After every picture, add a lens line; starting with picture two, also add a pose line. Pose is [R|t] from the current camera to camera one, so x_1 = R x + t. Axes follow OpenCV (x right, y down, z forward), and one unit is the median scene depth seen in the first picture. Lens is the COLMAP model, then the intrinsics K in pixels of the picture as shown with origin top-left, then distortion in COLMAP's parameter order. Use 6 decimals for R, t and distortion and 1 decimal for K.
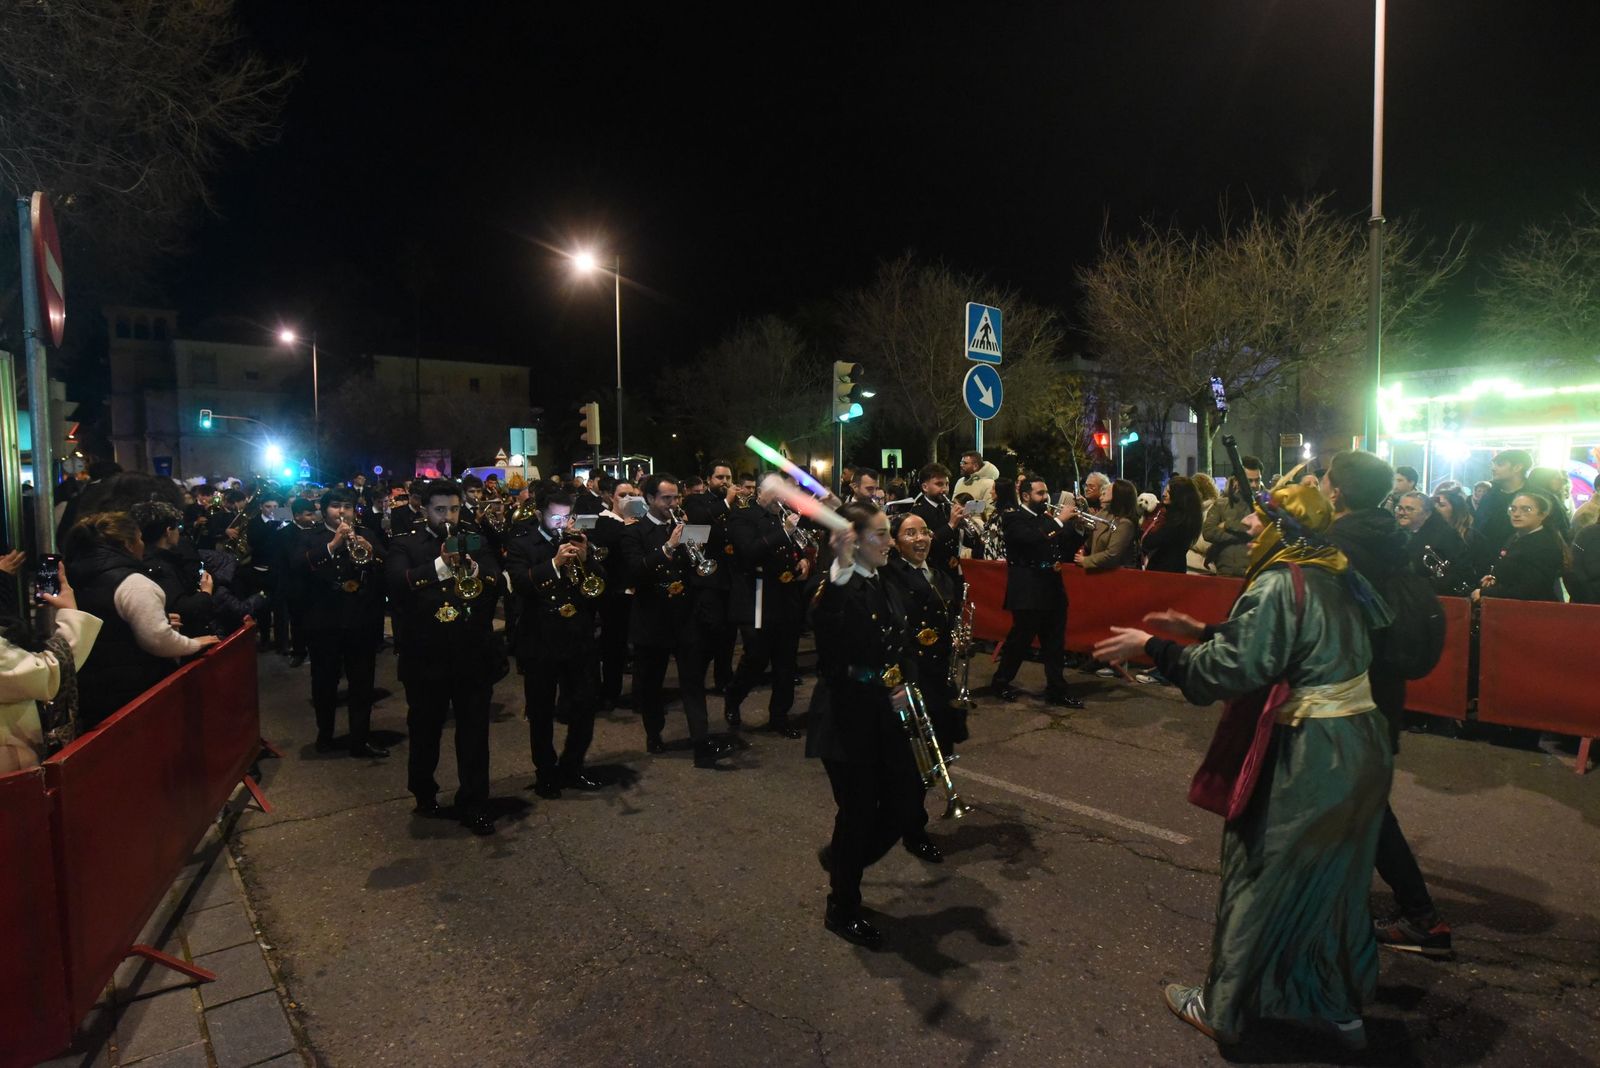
lens RADIAL K [[899.1, 0, 800.2], [0, 899.1, 535.6], [0, 0, 1]] dist [-0.000943, 0.000309]
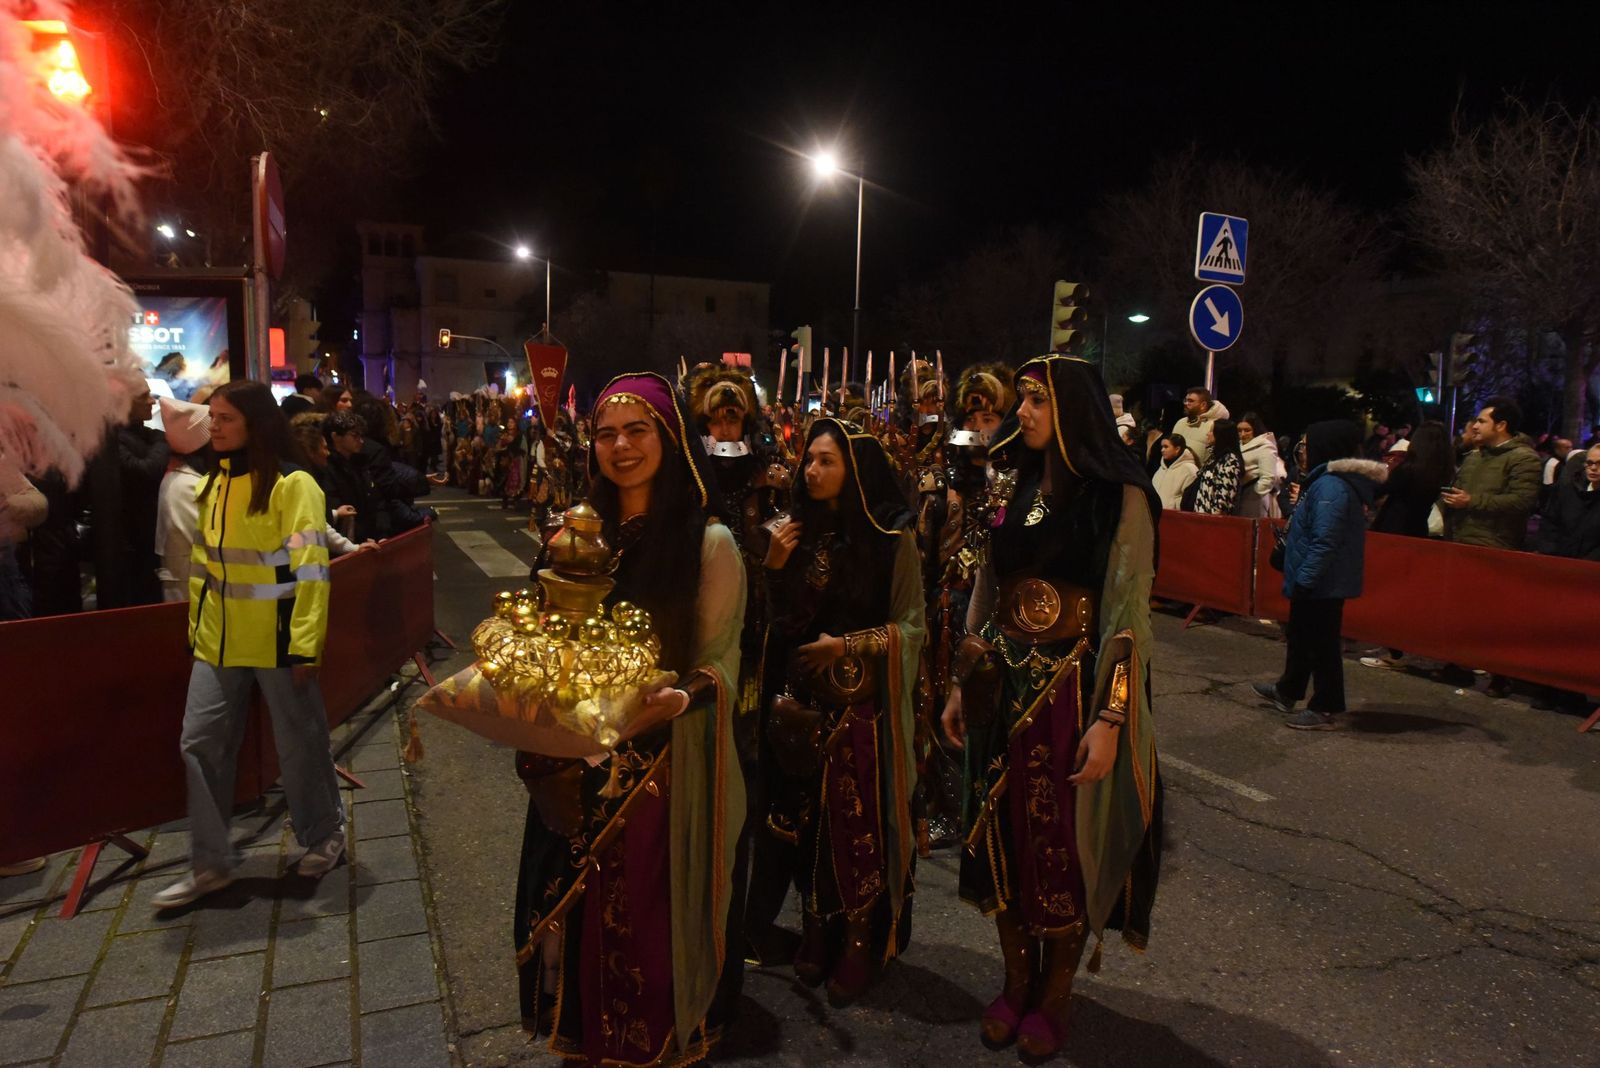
lens RADIAL K [[1046.6, 0, 794.7], [0, 1046.6, 528.0], [0, 0, 1]] dist [0.006718, -0.000620]
pose [[0.965143, 0.057627, -0.255299, 0.079766], [-0.046356, 0.997675, 0.049950, 0.007893], [0.257584, -0.036375, 0.965571, -0.070577]]
